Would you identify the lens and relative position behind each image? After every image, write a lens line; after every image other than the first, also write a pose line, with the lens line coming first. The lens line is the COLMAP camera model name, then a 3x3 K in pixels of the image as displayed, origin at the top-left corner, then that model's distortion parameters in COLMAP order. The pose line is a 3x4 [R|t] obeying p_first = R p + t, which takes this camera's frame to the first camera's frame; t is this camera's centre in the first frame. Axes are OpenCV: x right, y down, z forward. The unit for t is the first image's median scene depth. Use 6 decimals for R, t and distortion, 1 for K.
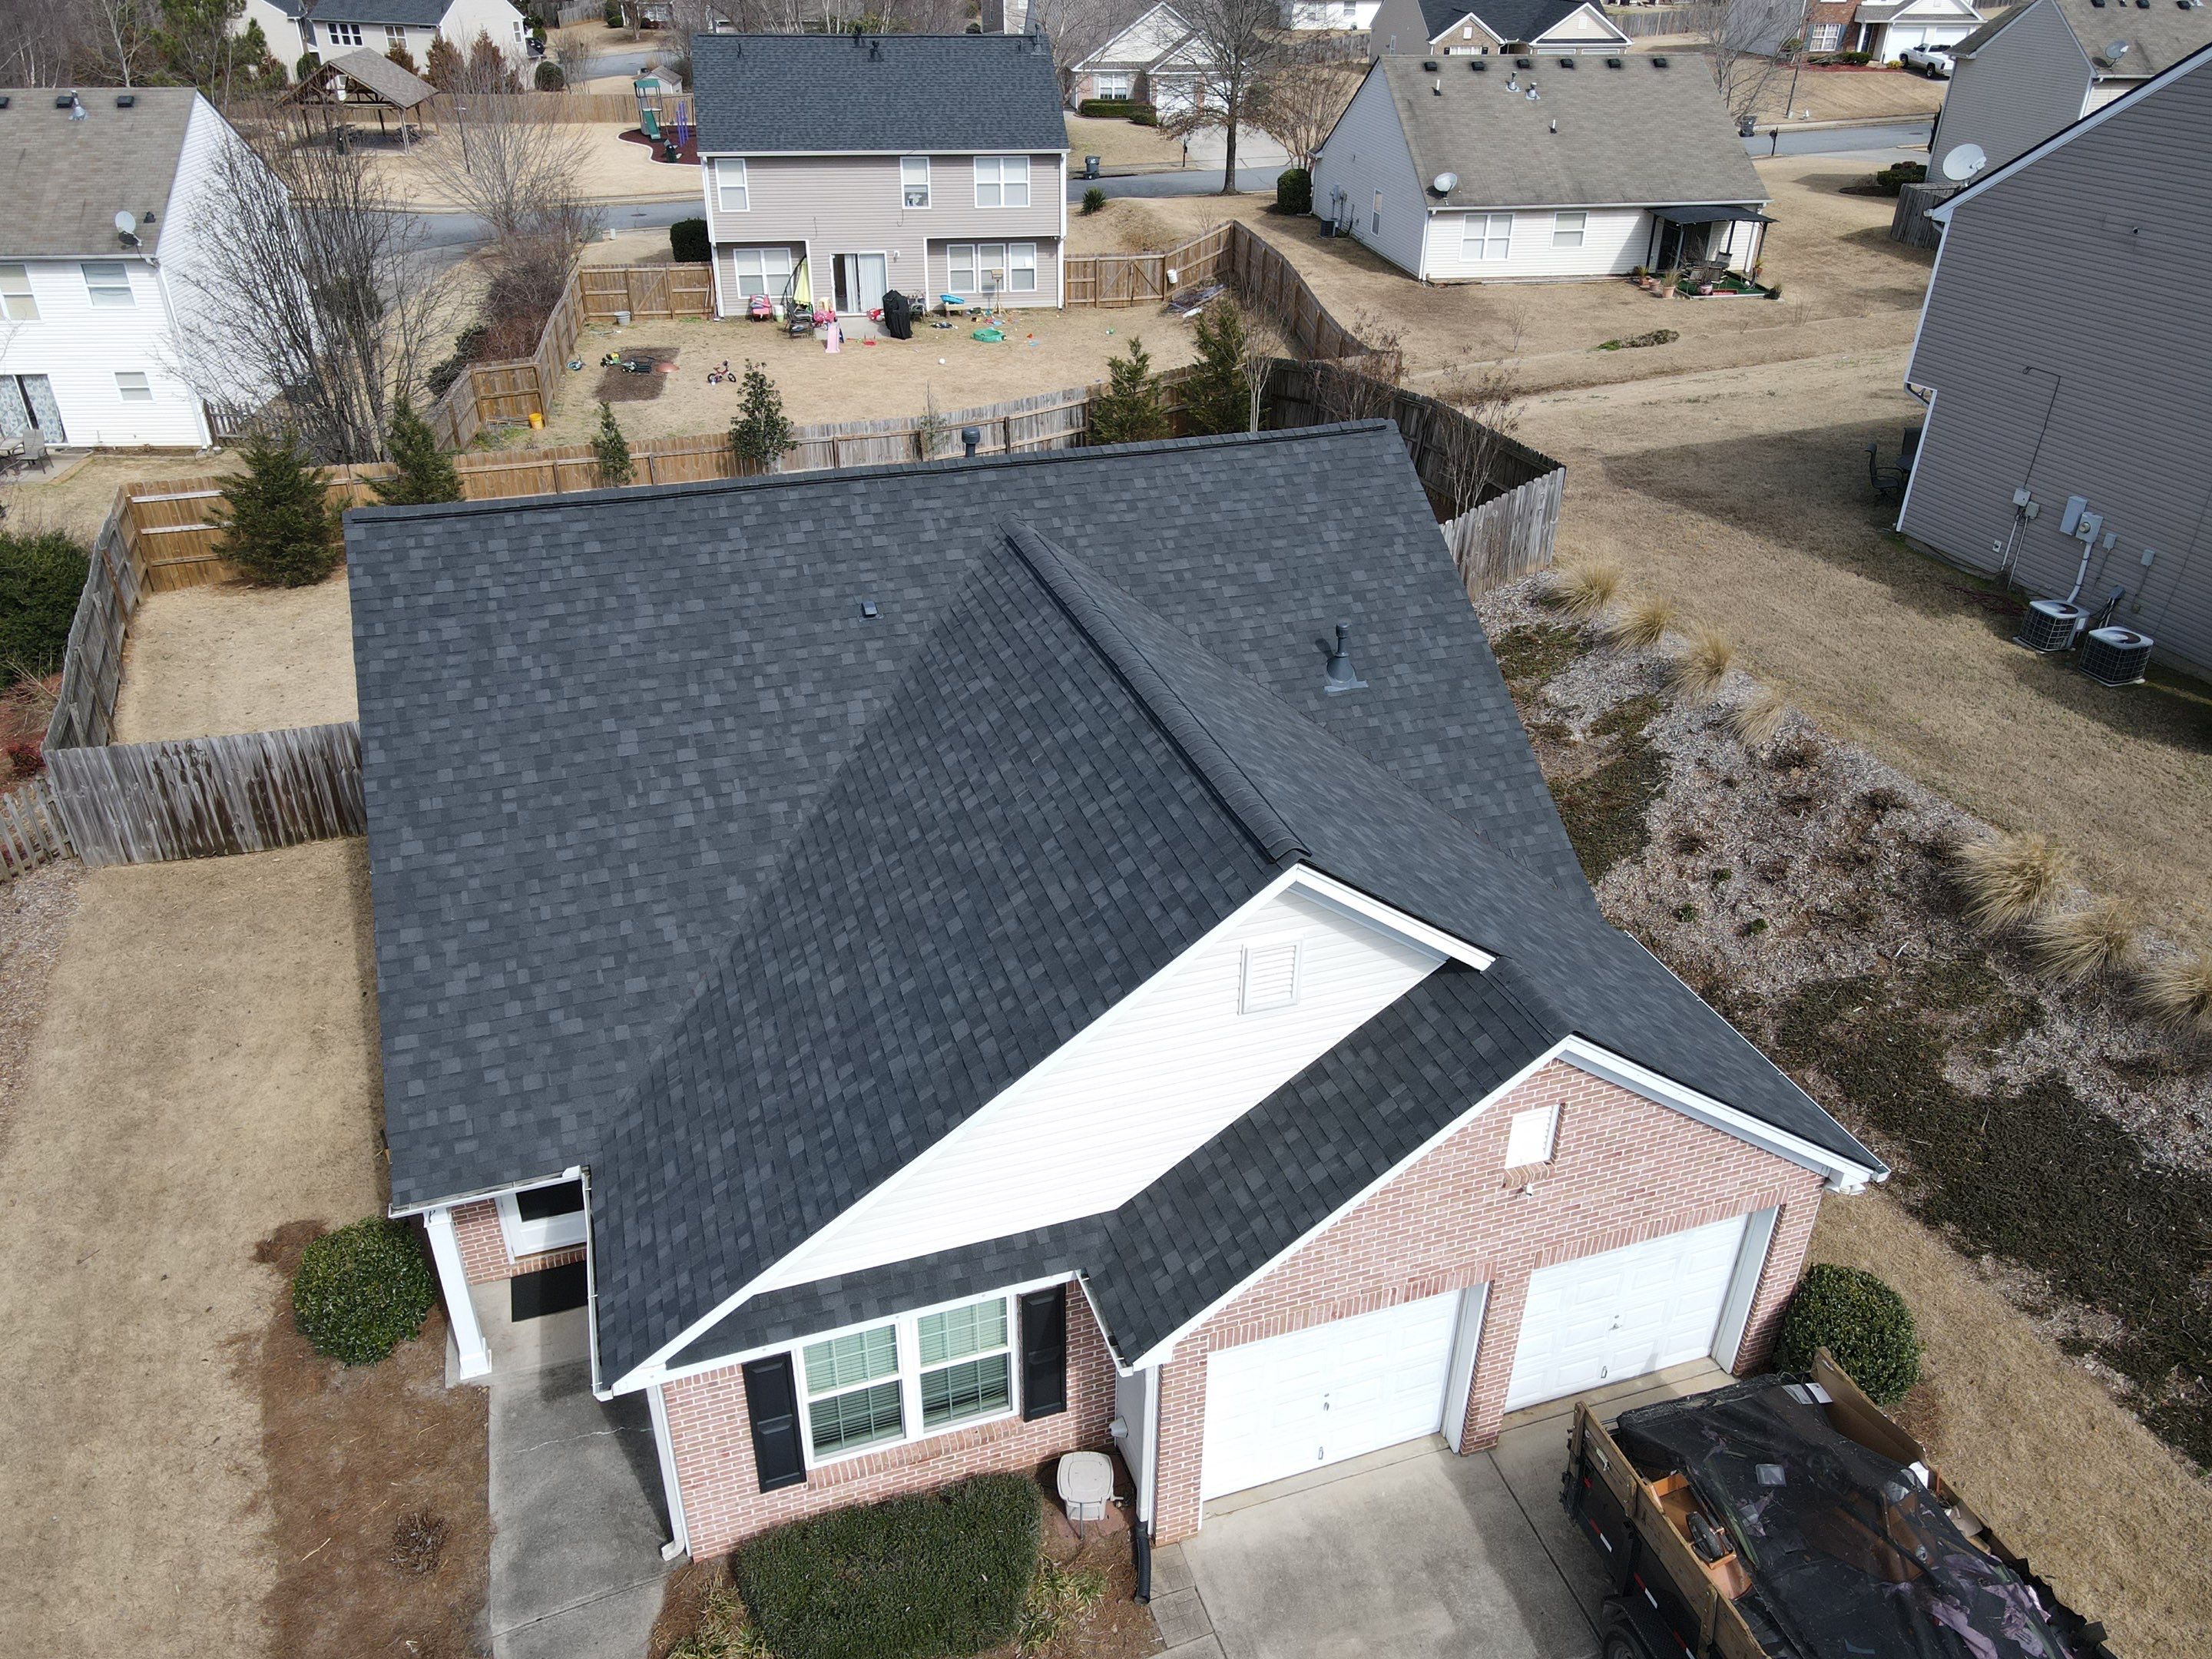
lens RADIAL K [[1618.8, 0, 1113.8], [0, 1618.8, 823.3], [0, 0, 1]] dist [0.004316, 0.026115]
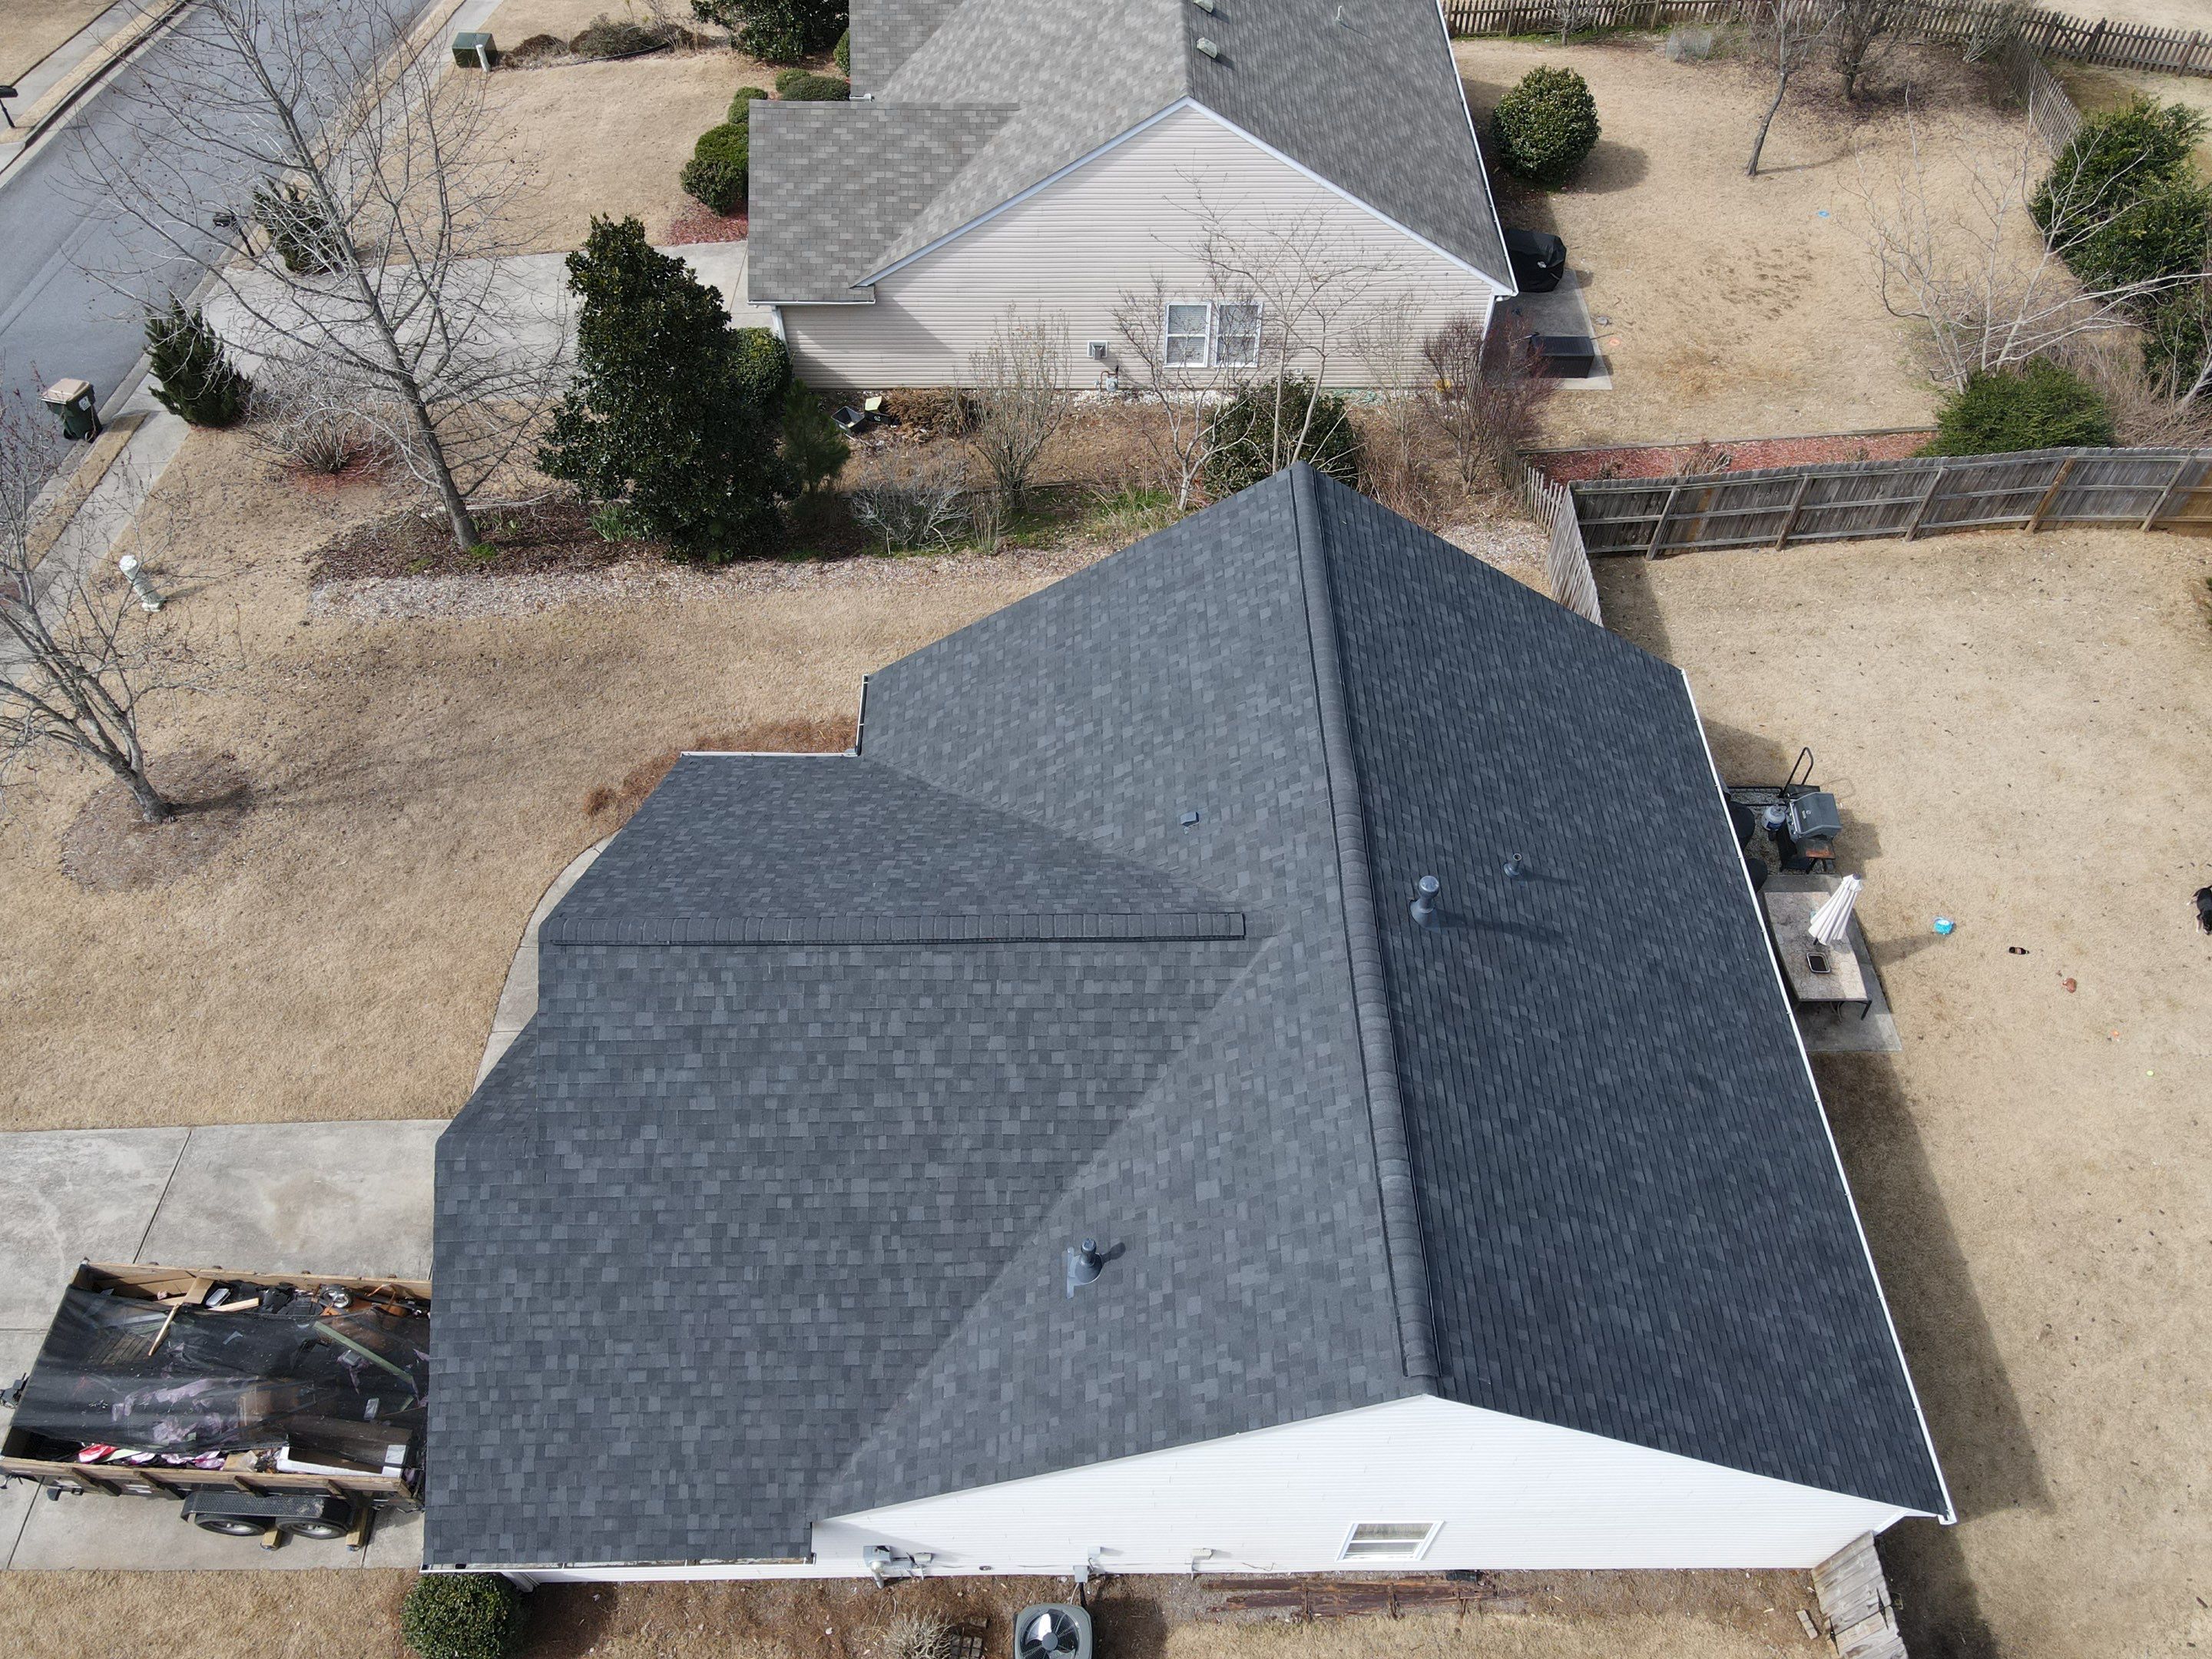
lens RADIAL K [[1618.8, 0, 1113.8], [0, 1618.8, 823.3], [0, 0, 1]] dist [0.004316, 0.026115]
pose [[-0.305990, 0.746674, -0.590634, 0.471181], [-0.476377, 0.417055, 0.774035, -0.879320], [0.824278, 0.518211, 0.228084, 0.663448]]
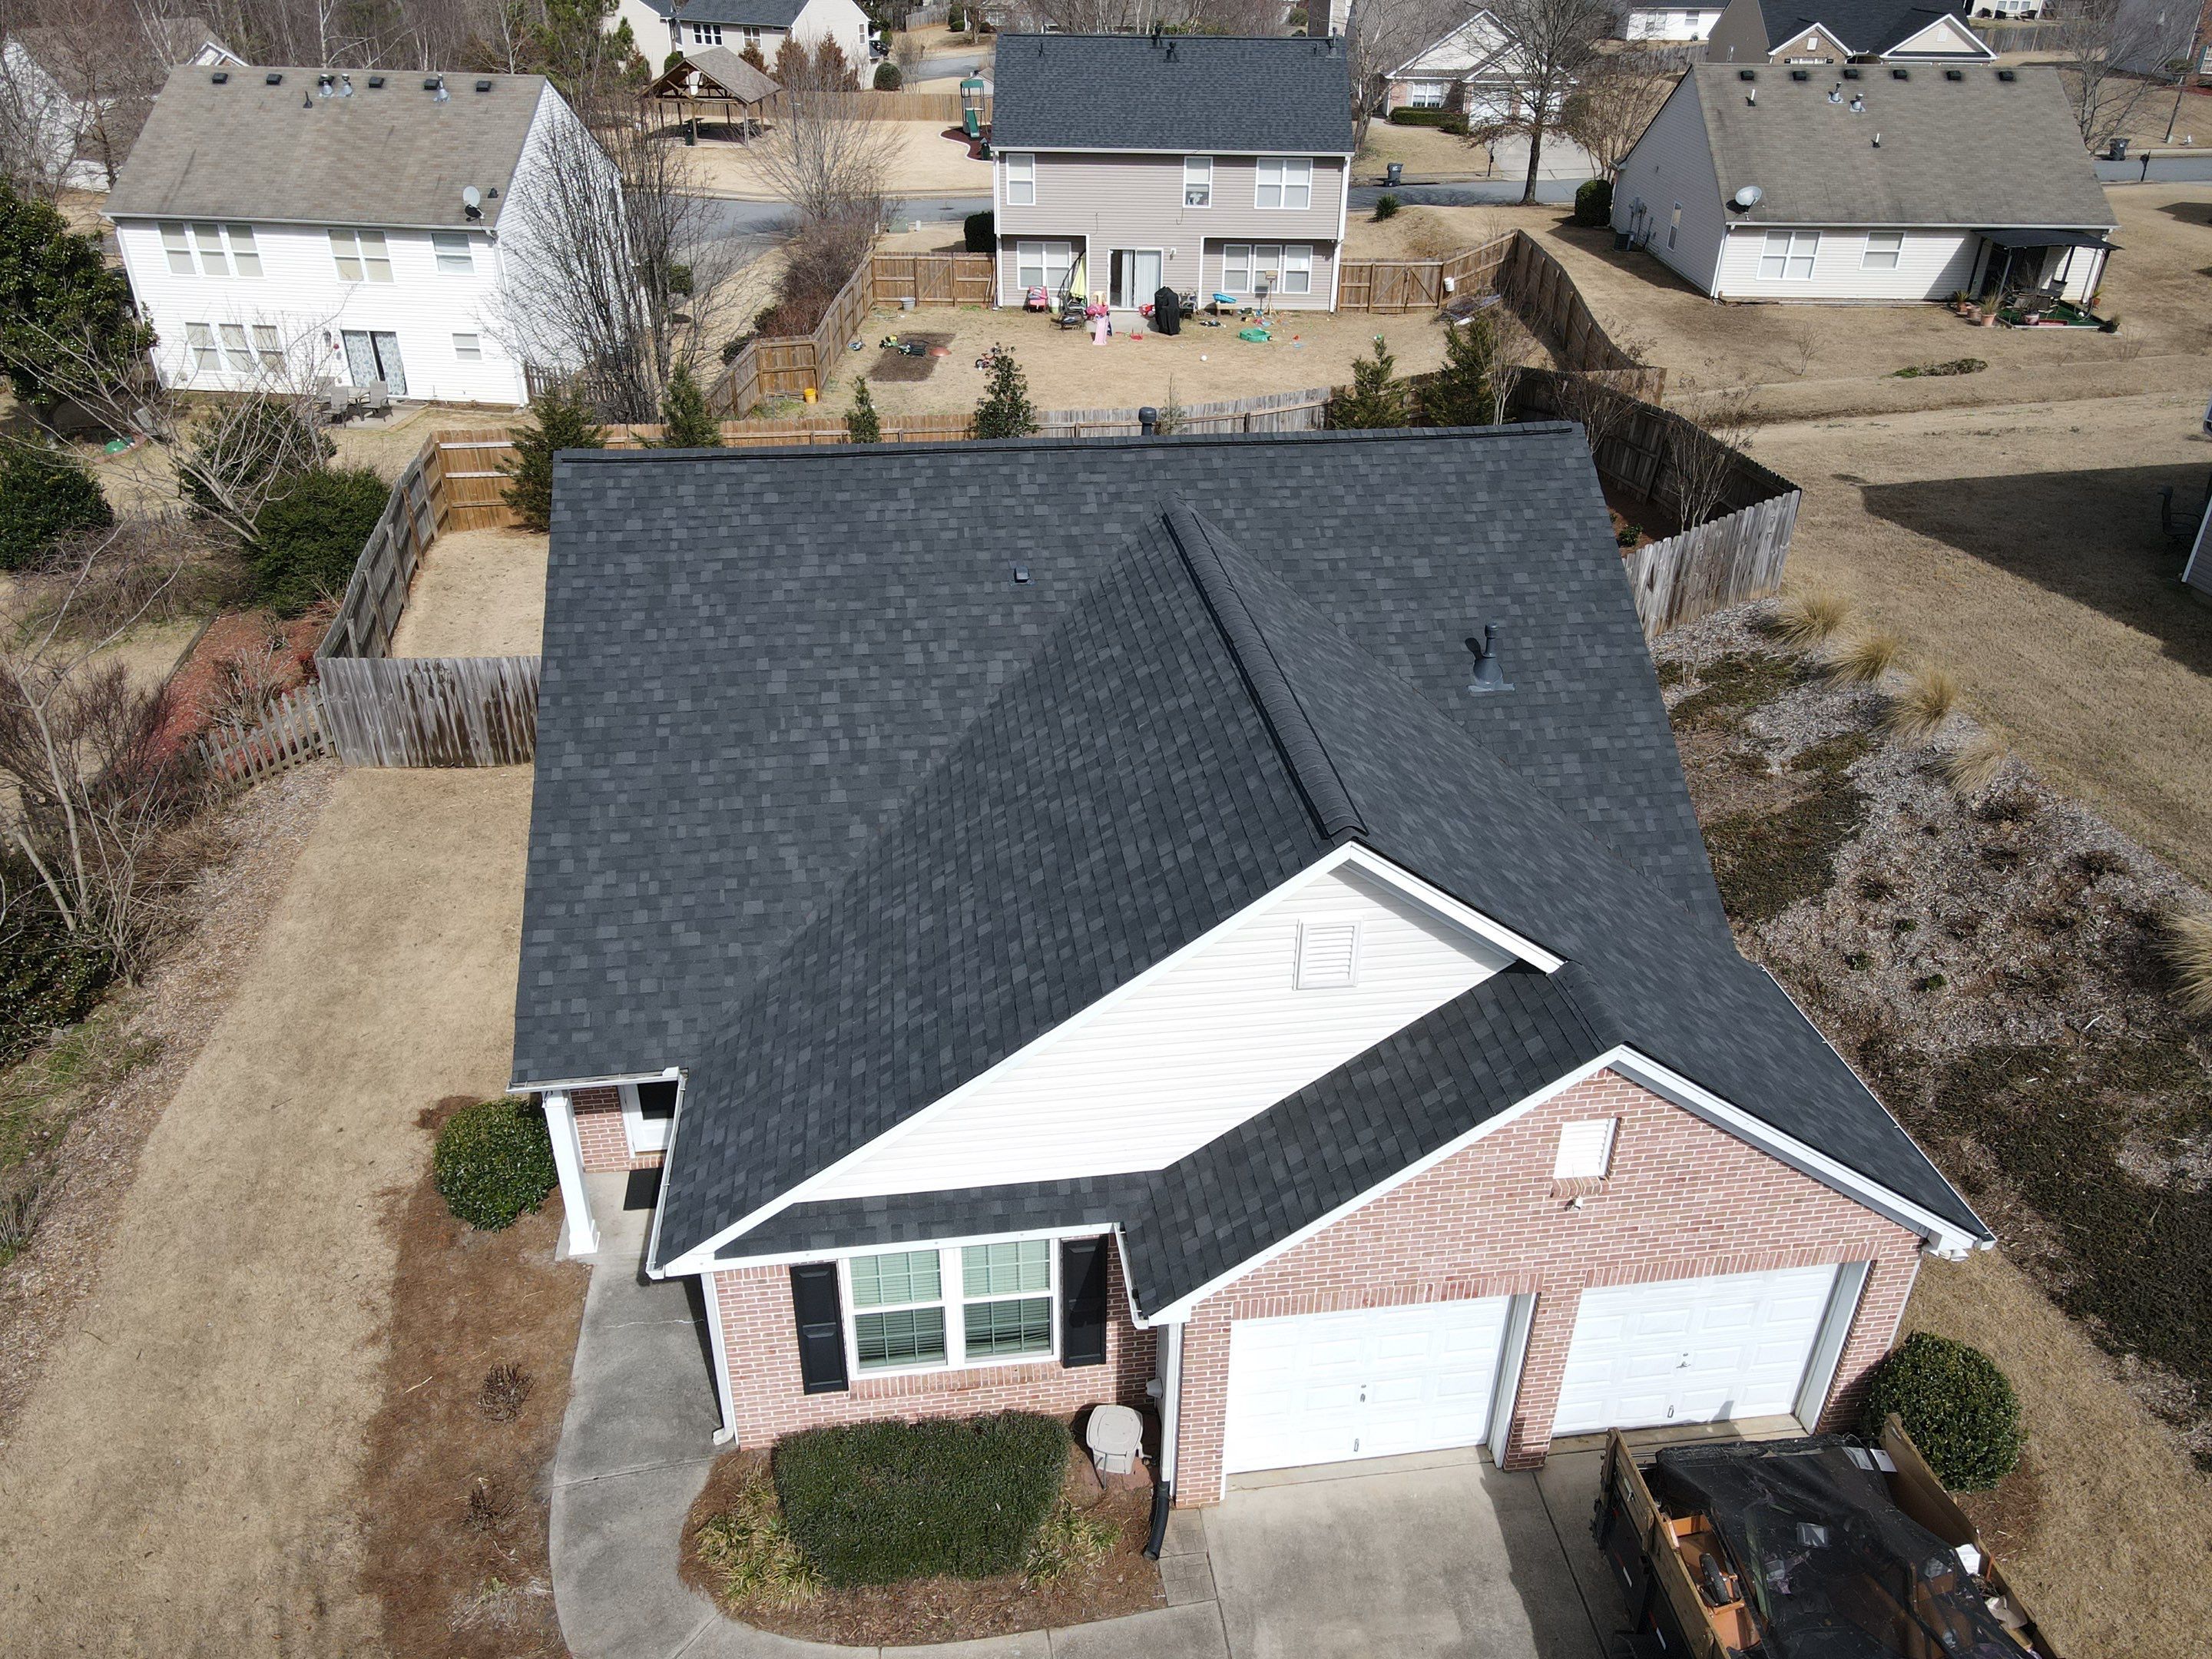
lens RADIAL K [[1618.8, 0, 1113.8], [0, 1618.8, 823.3], [0, 0, 1]] dist [0.004316, 0.026115]
pose [[0.982129, 0.093675, -0.163244, 0.084208], [-0.094432, 0.995526, 0.003133, 0.015747], [0.162807, 0.012339, 0.986581, -0.006740]]
